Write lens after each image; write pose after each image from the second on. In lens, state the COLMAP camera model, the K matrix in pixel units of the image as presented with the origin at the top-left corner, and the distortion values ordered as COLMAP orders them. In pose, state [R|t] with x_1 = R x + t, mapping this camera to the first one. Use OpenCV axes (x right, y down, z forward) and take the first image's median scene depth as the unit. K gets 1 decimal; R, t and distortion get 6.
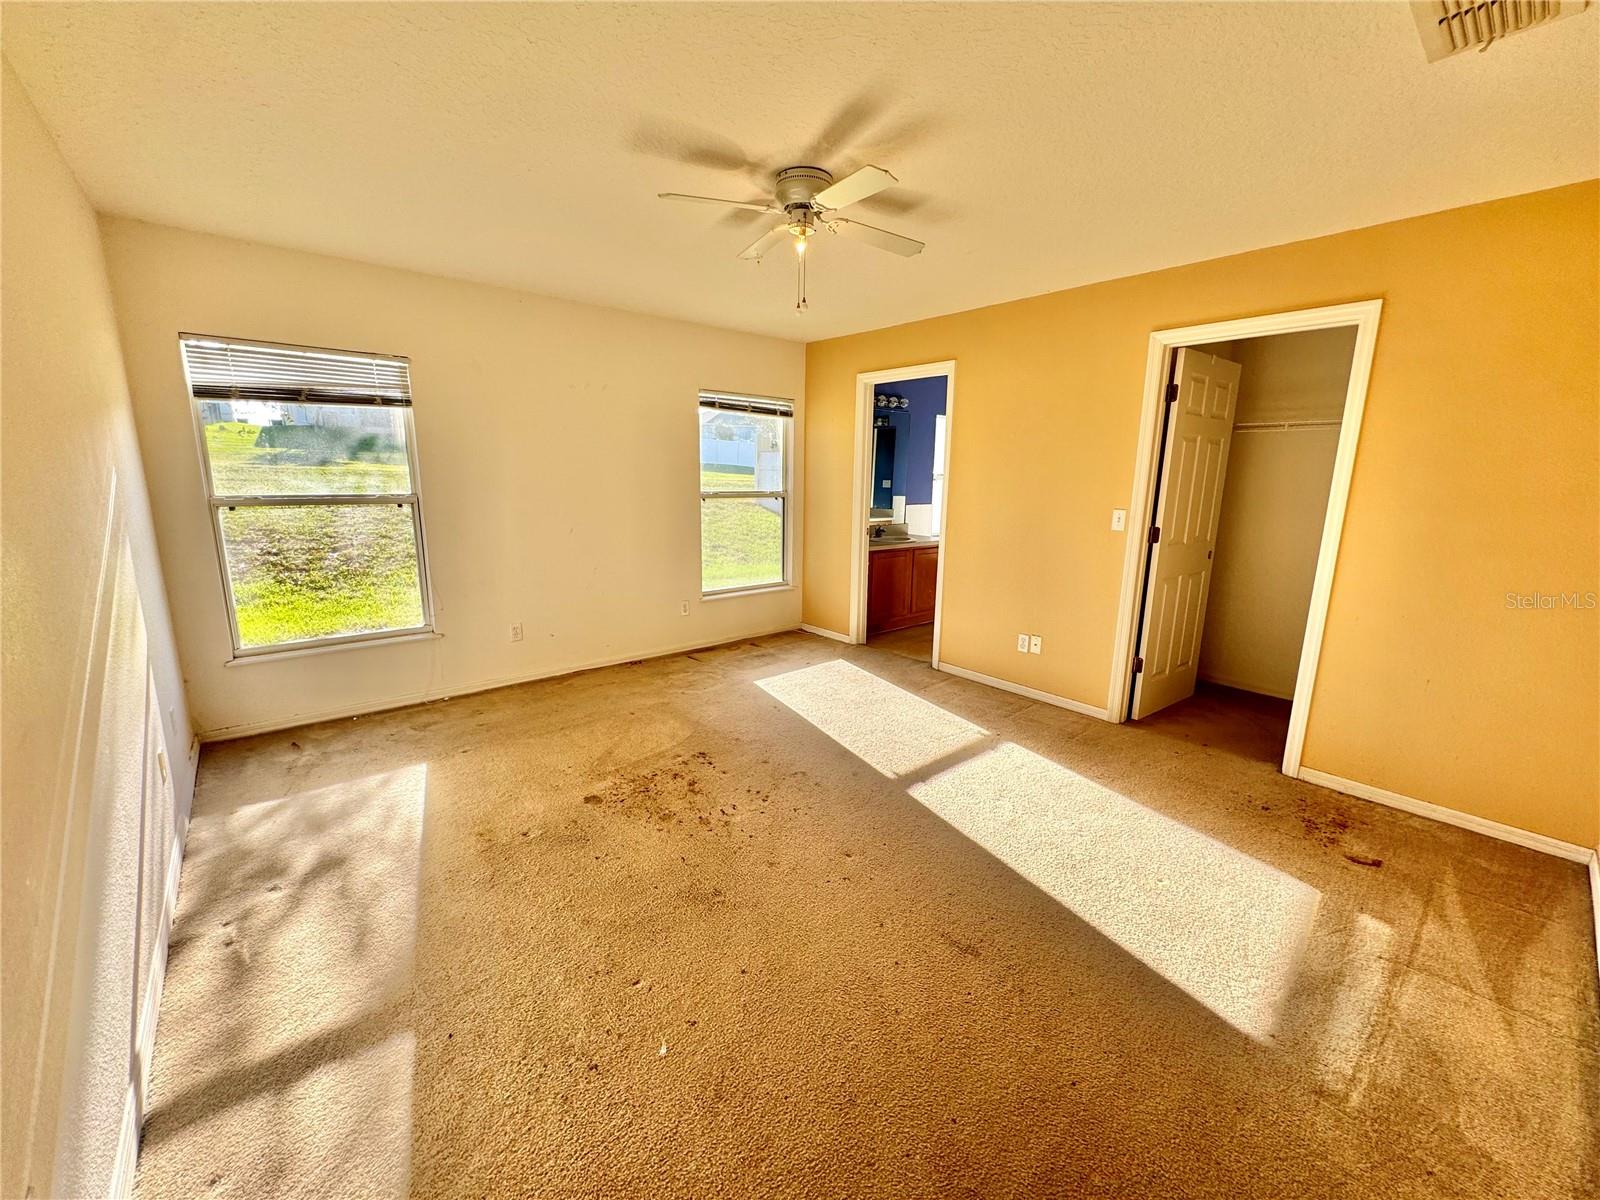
lens RADIAL K [[640.3, 0, 797.4], [0, 640.3, 599.5], [0, 0, 1]] dist [0.000270, 0.000514]
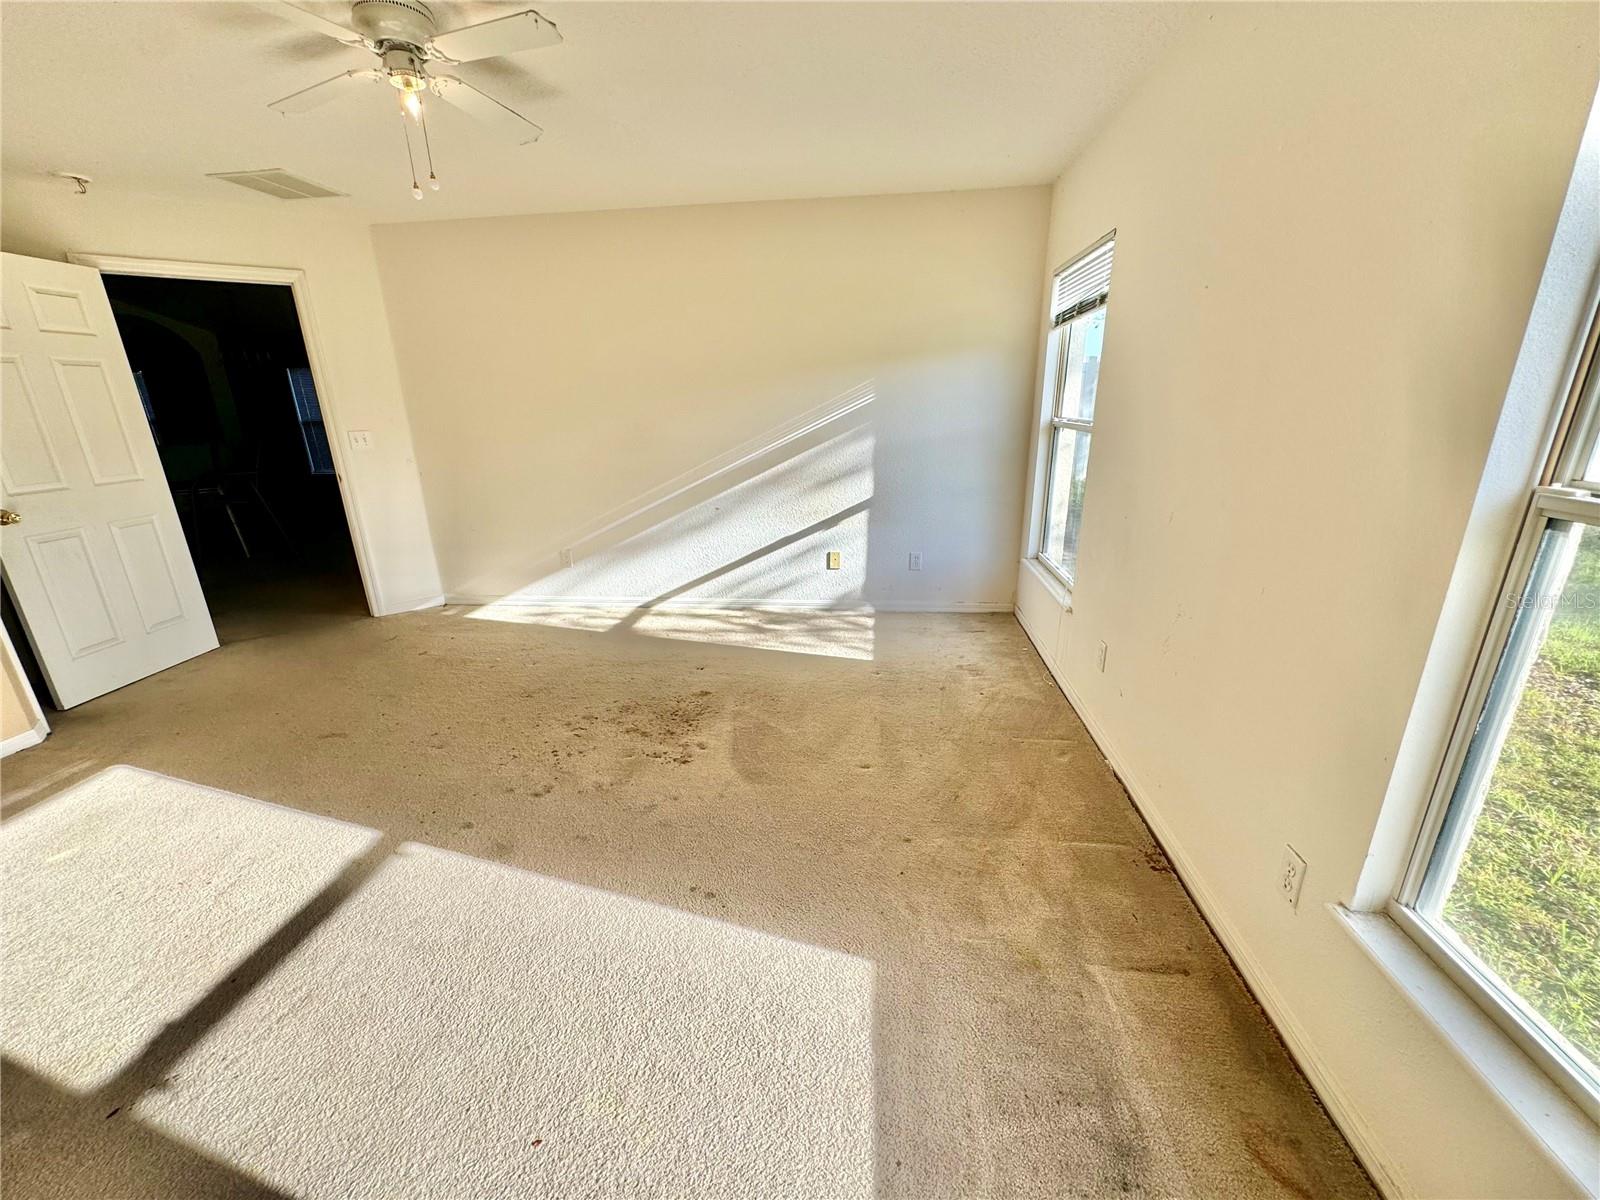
lens RADIAL K [[640.3, 0, 794.5], [0, 640.3, 606.7], [0, 0, 1]] dist [0.000270, 0.000514]
pose [[-0.732308, 0.212815, -0.646865, 0.295335], [-0.122218, 0.893414, 0.432290, -0.382070], [0.669916, 0.395628, -0.628245, 2.010862]]
